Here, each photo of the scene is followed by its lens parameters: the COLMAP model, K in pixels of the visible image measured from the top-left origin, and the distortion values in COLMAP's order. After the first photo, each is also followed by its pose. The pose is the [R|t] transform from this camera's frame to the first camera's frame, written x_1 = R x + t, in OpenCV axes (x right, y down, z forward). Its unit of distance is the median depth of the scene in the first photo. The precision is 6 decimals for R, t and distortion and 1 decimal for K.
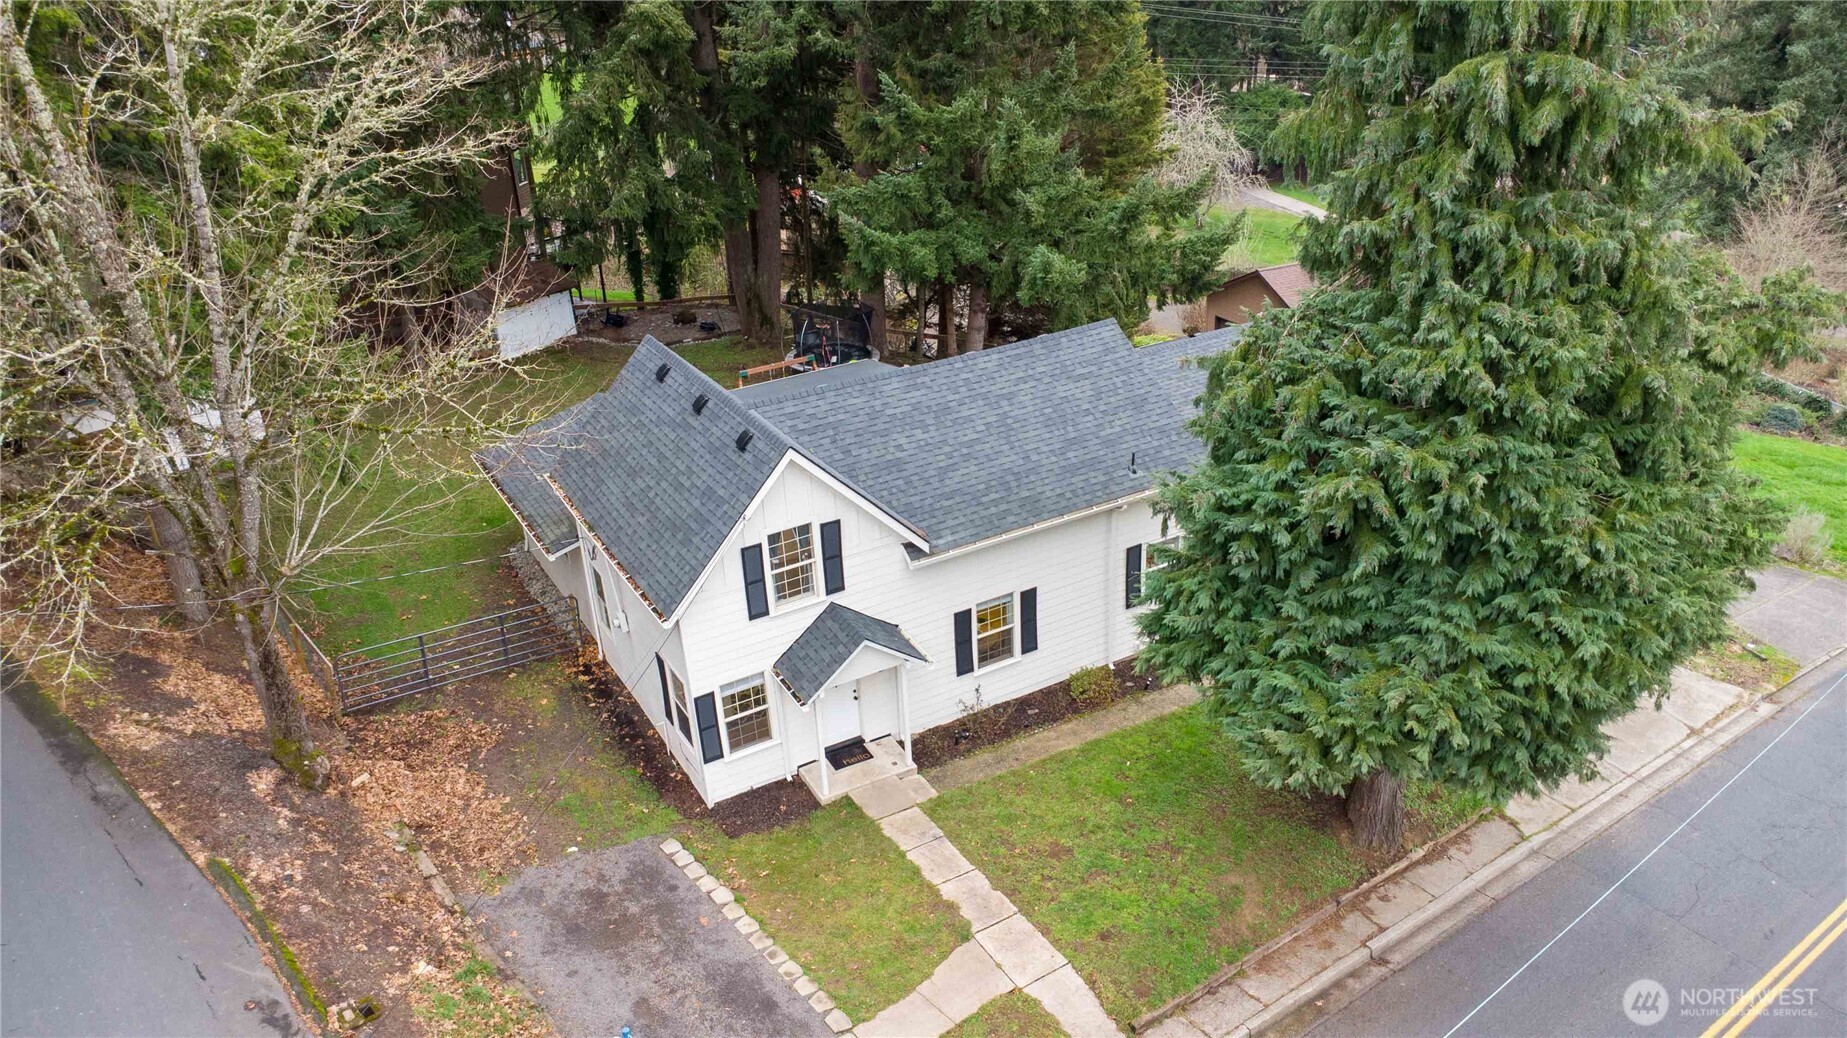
lens RADIAL K [[1321.7, 0, 917.7], [0, 1321.7, 524.3], [0, 0, 1]] dist [0.018375, -0.007724]
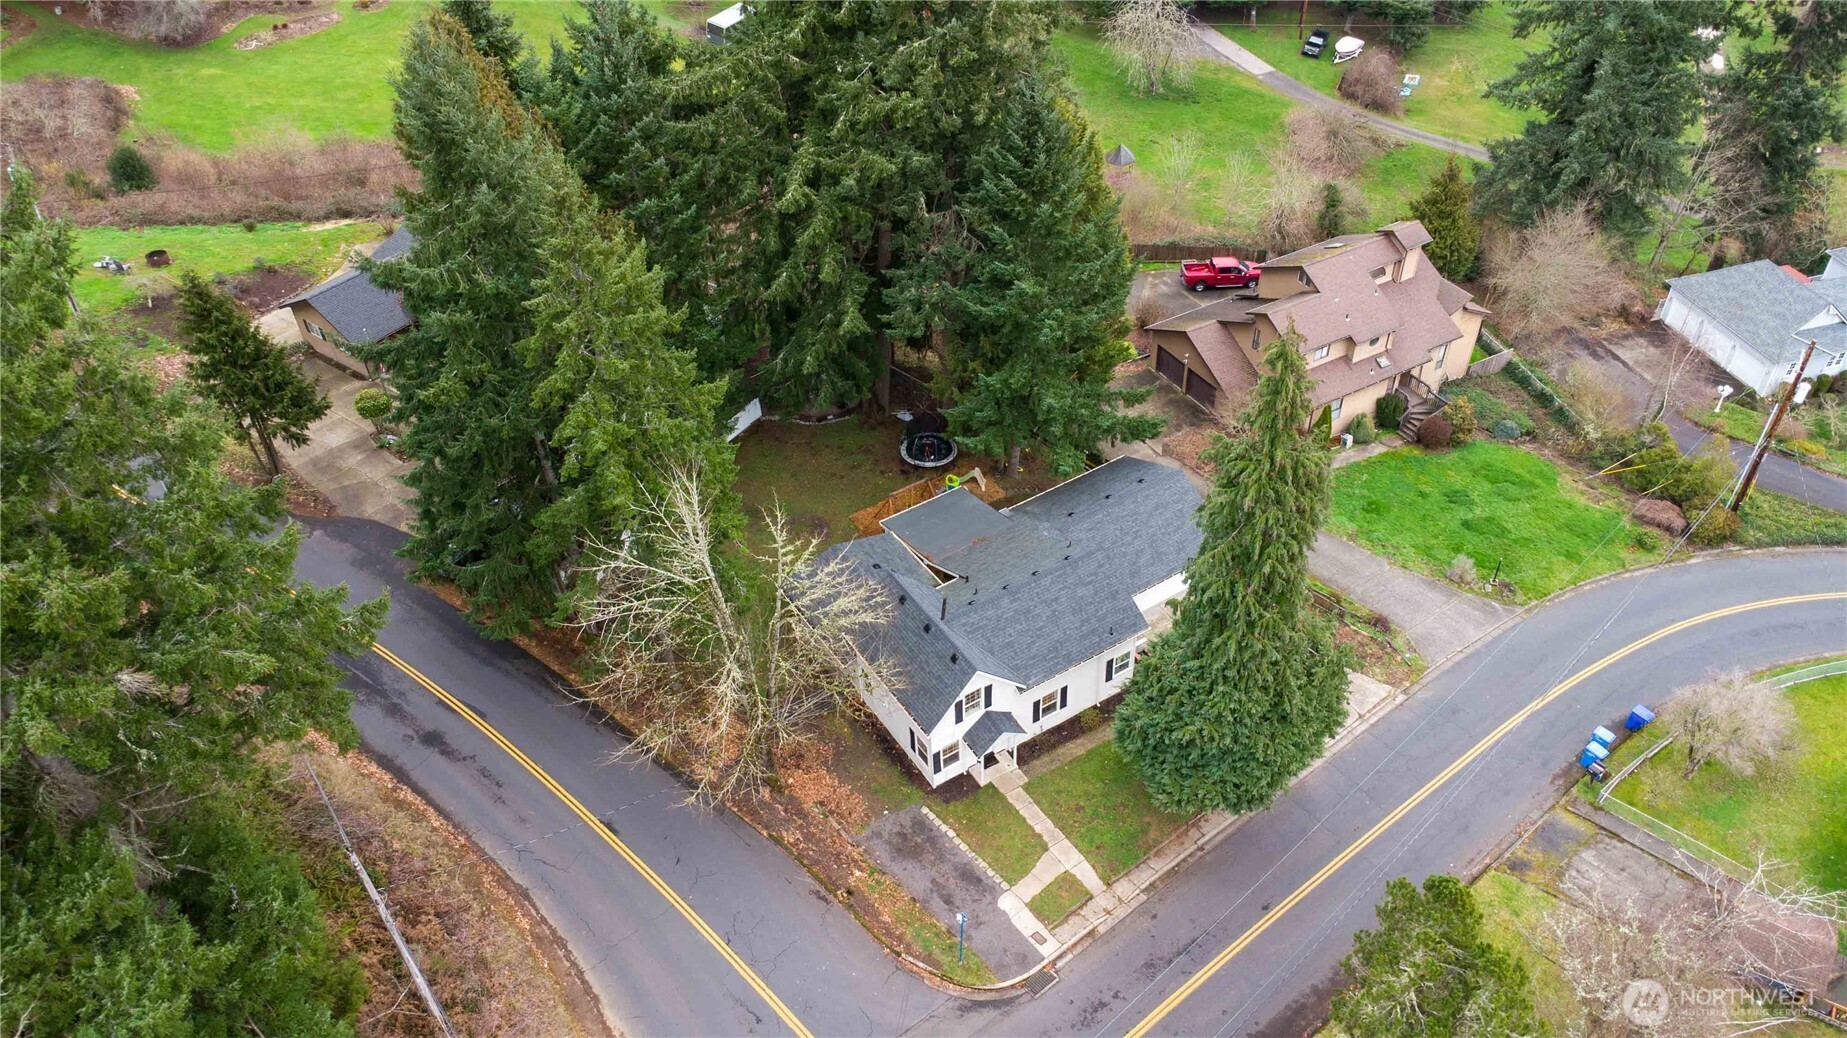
lens RADIAL K [[1321.7, 0, 922.8], [0, 1321.7, 526.0], [0, 0, 1]] dist [0.018375, -0.007724]
pose [[0.998934, -0.018120, 0.042461, -0.284007], [0.006444, 0.965475, 0.260414, -0.916310], [-0.045714, -0.259863, 0.964563, -1.258391]]
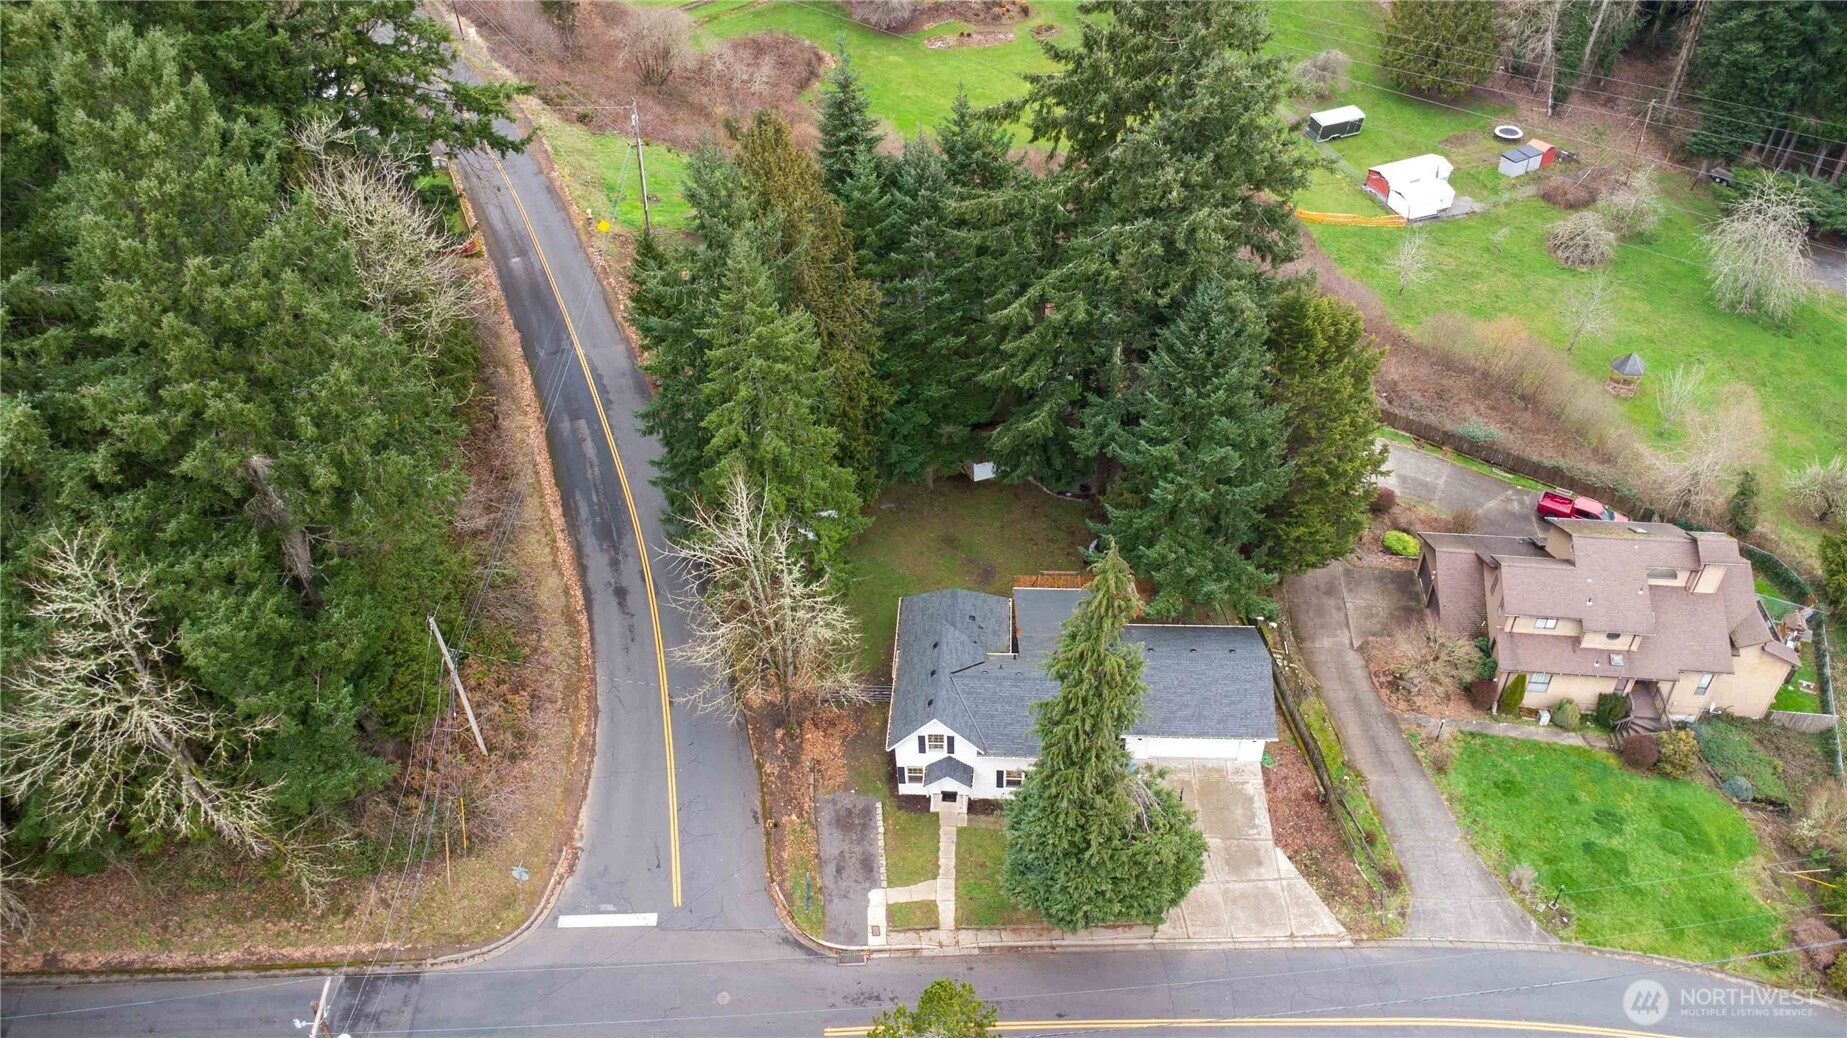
lens RADIAL K [[1321.7, 0, 924.1], [0, 1321.7, 528.5], [0, 0, 1]] dist [0.018375, -0.007724]
pose [[0.836123, 0.373551, -0.401695, 0.906158], [-0.254940, 0.913029, 0.318407, -1.361879], [0.485700, -0.163819, 0.858638, -1.510323]]
